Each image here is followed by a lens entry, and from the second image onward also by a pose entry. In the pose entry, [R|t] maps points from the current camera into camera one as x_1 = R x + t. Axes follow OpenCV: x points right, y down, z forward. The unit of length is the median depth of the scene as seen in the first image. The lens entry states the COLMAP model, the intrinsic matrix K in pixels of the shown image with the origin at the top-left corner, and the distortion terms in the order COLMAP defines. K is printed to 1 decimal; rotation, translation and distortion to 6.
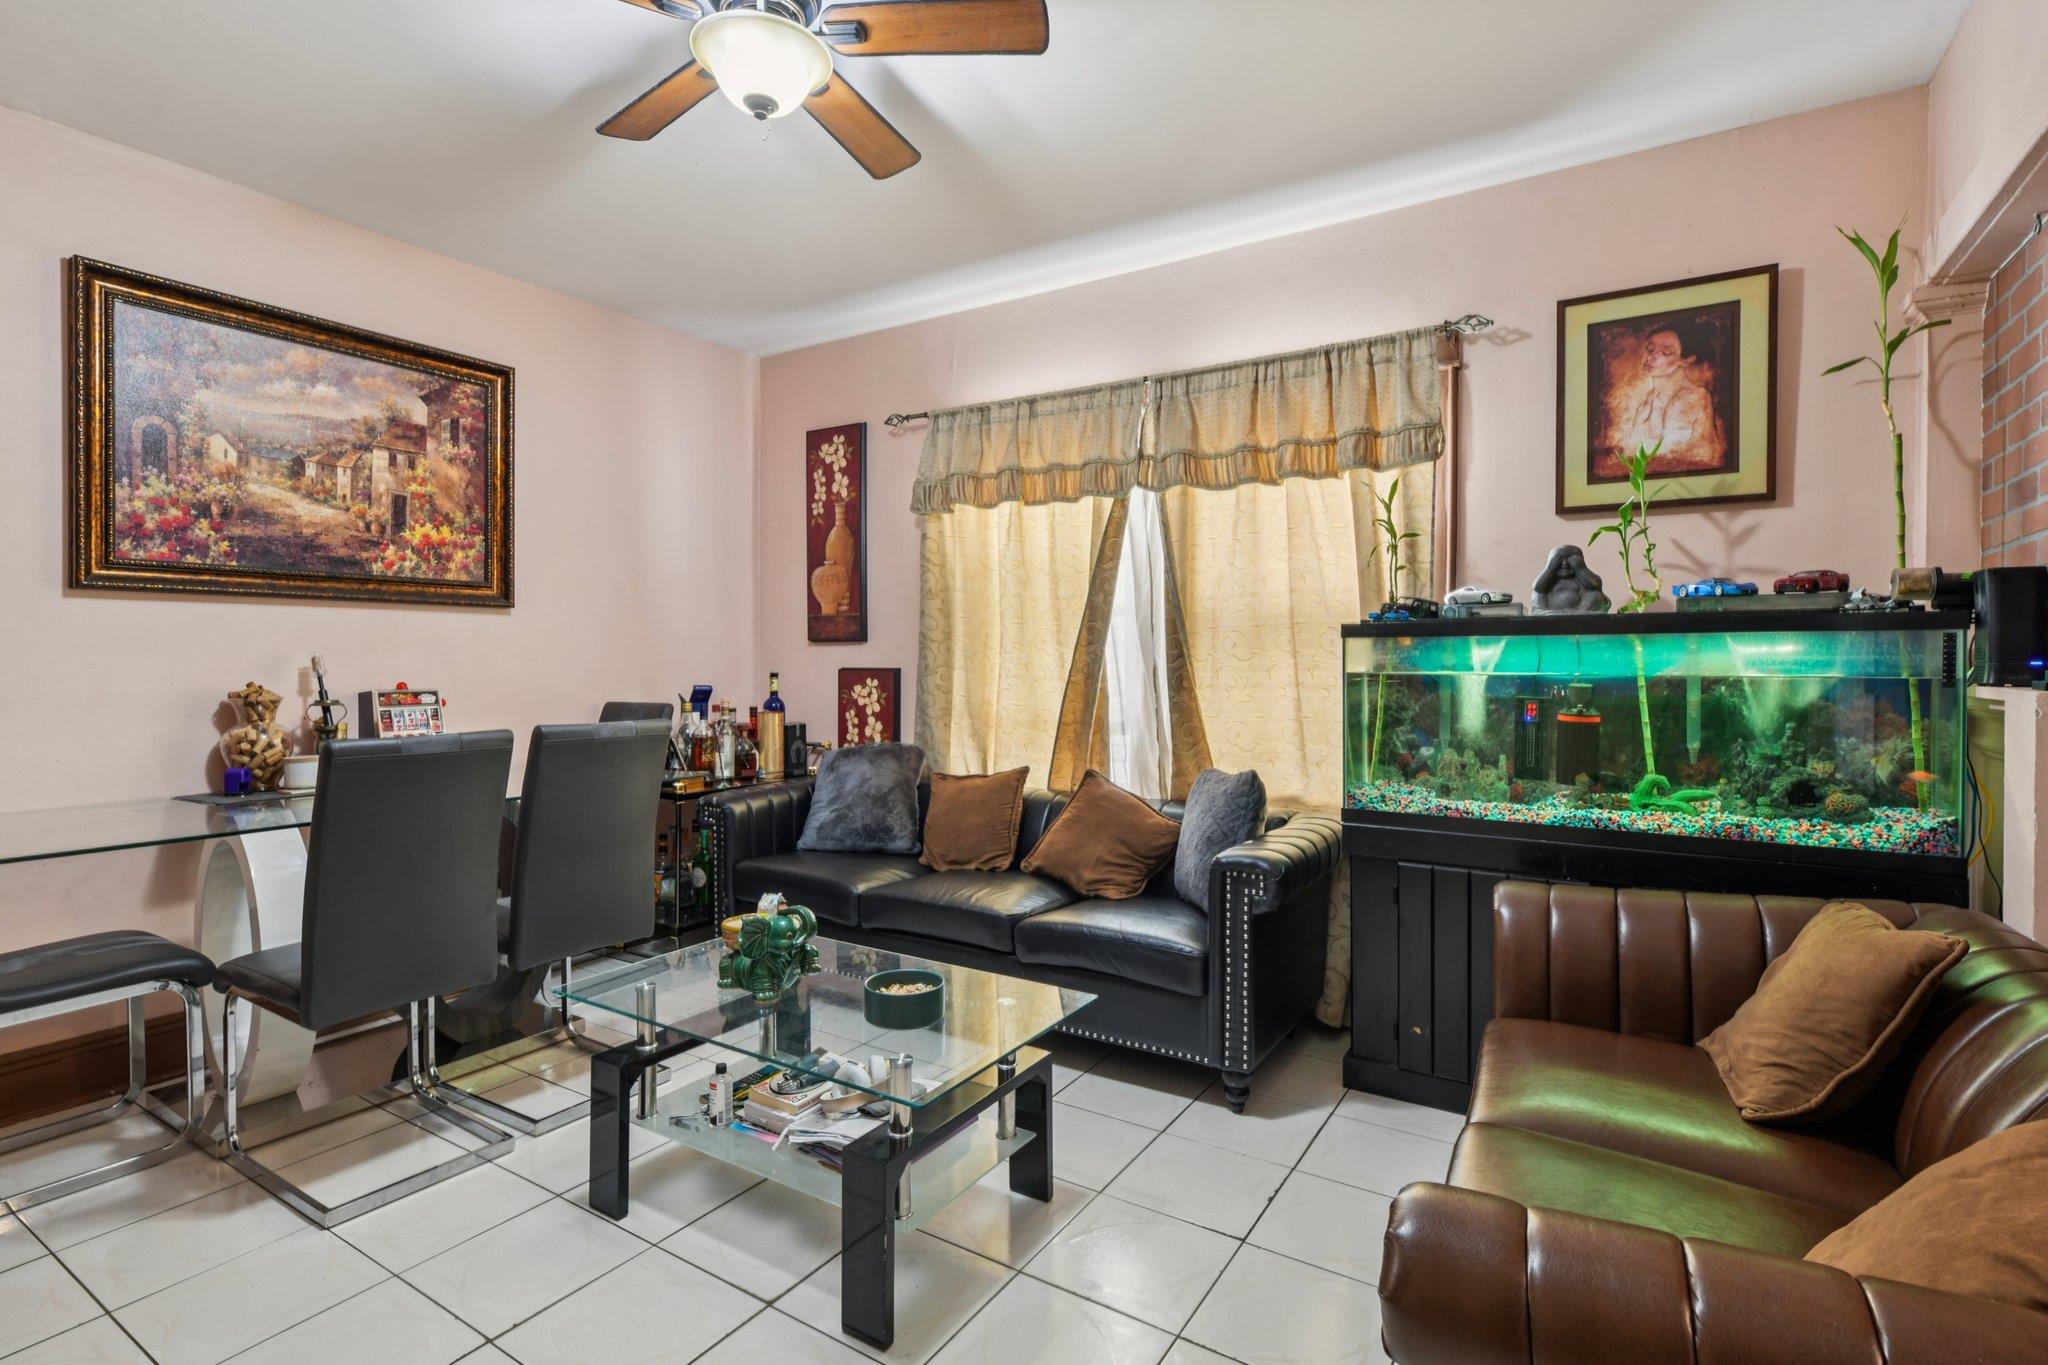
lens RADIAL K [[979.3, 0, 1030.1], [0, 979.3, 672.3], [0, 0, 1]] dist [0.003789, 0.000431]
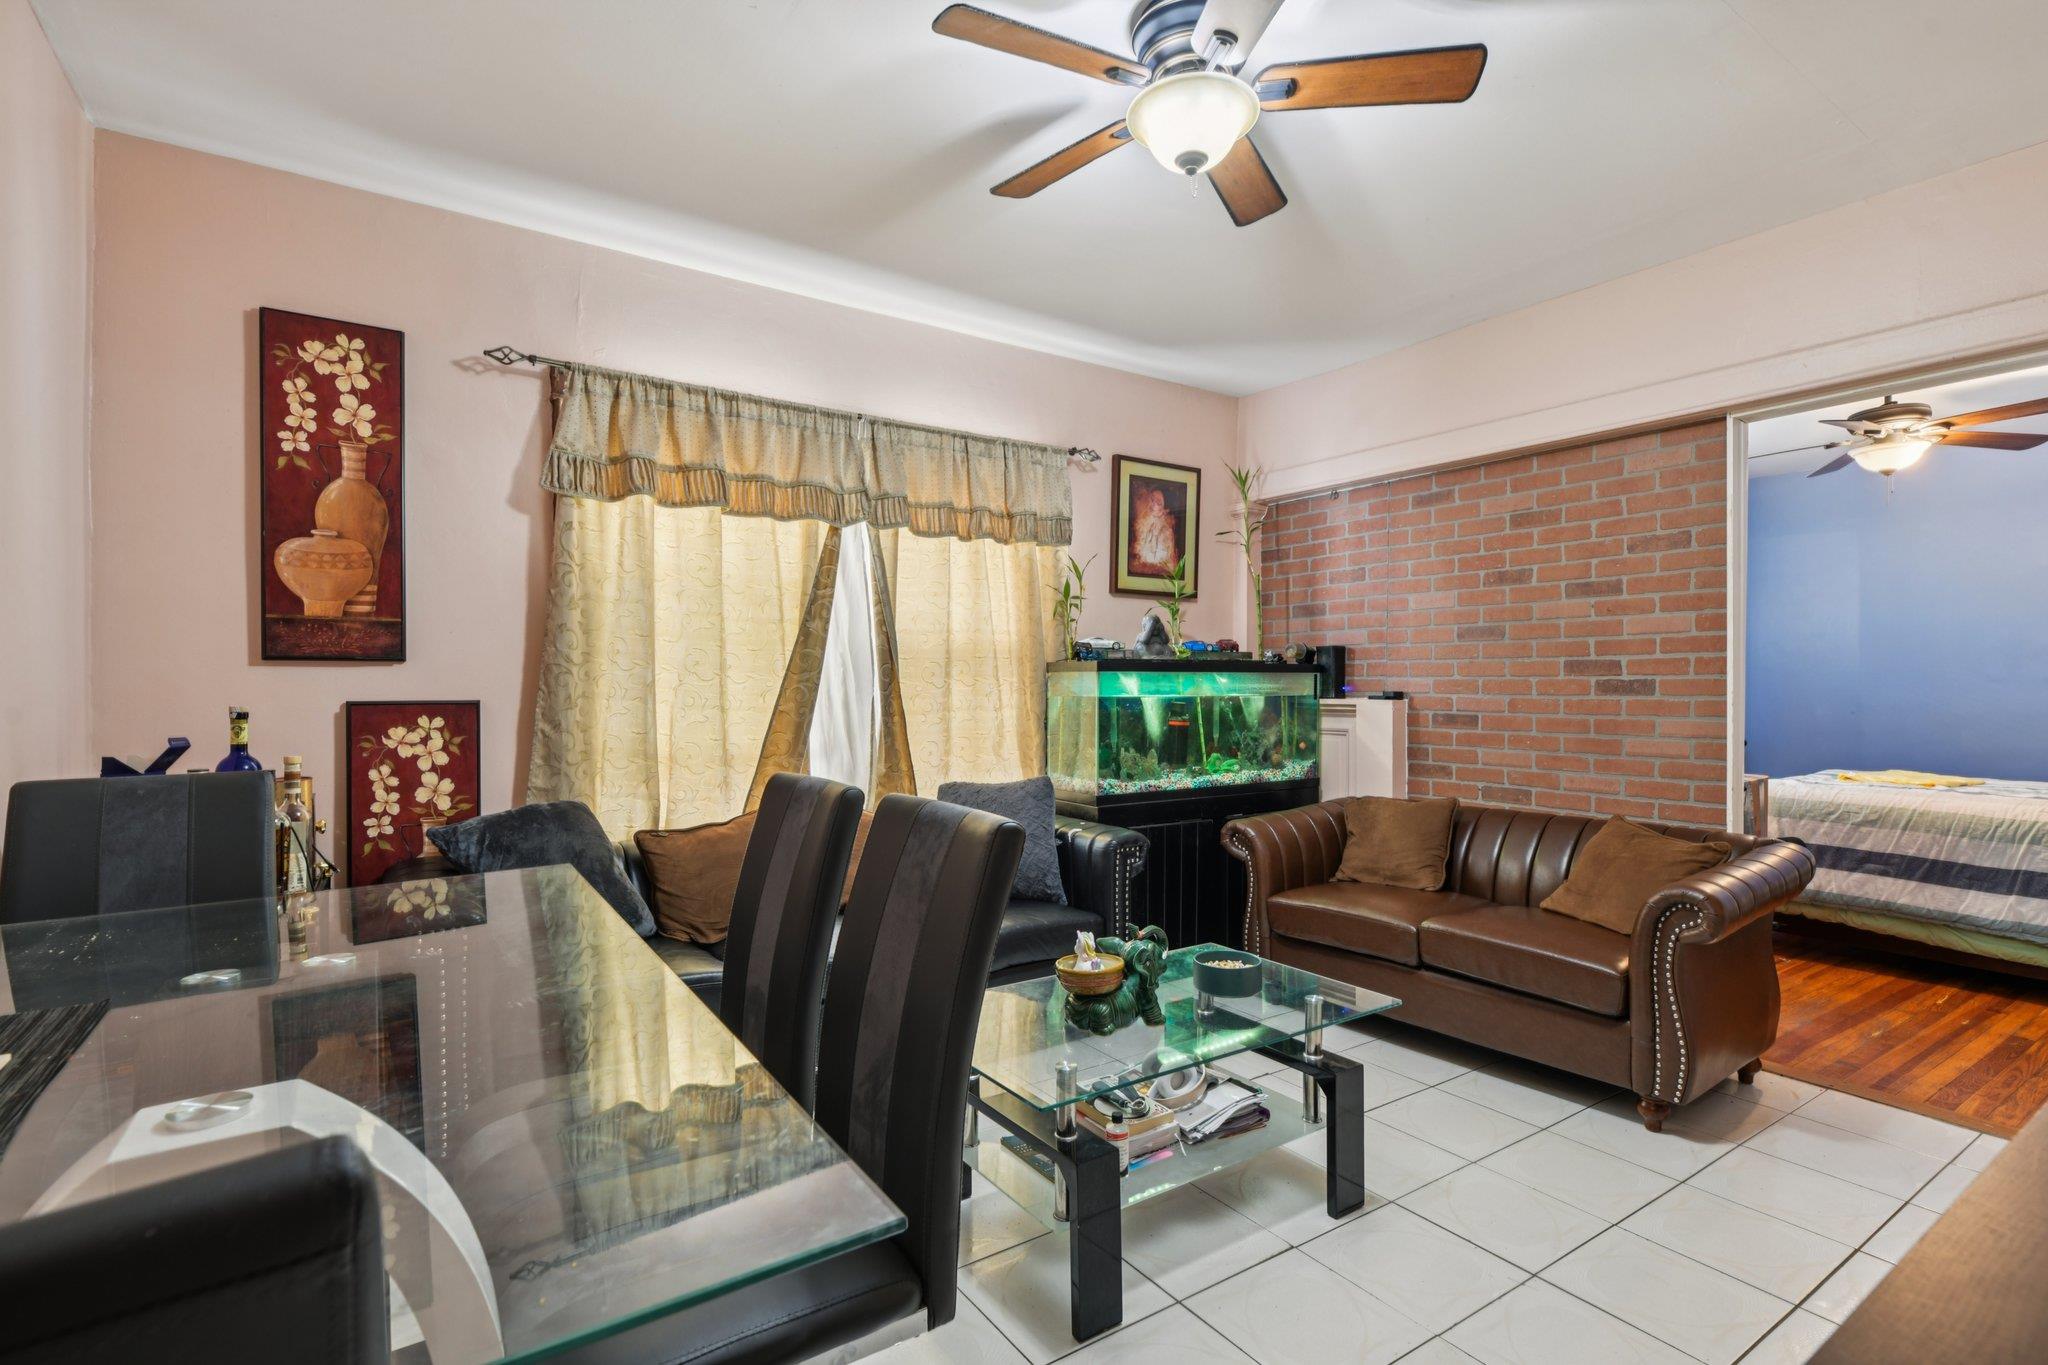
lens RADIAL K [[979.3, 0, 1020.7], [0, 979.3, 690.2], [0, 0, 1]] dist [0.003789, 0.000431]
pose [[0.396289, -0.005517, 0.918109, -0.659856], [0.011369, 0.999935, 0.001102, -0.008412], [-0.918055, 0.010001, 0.396326, 0.377386]]
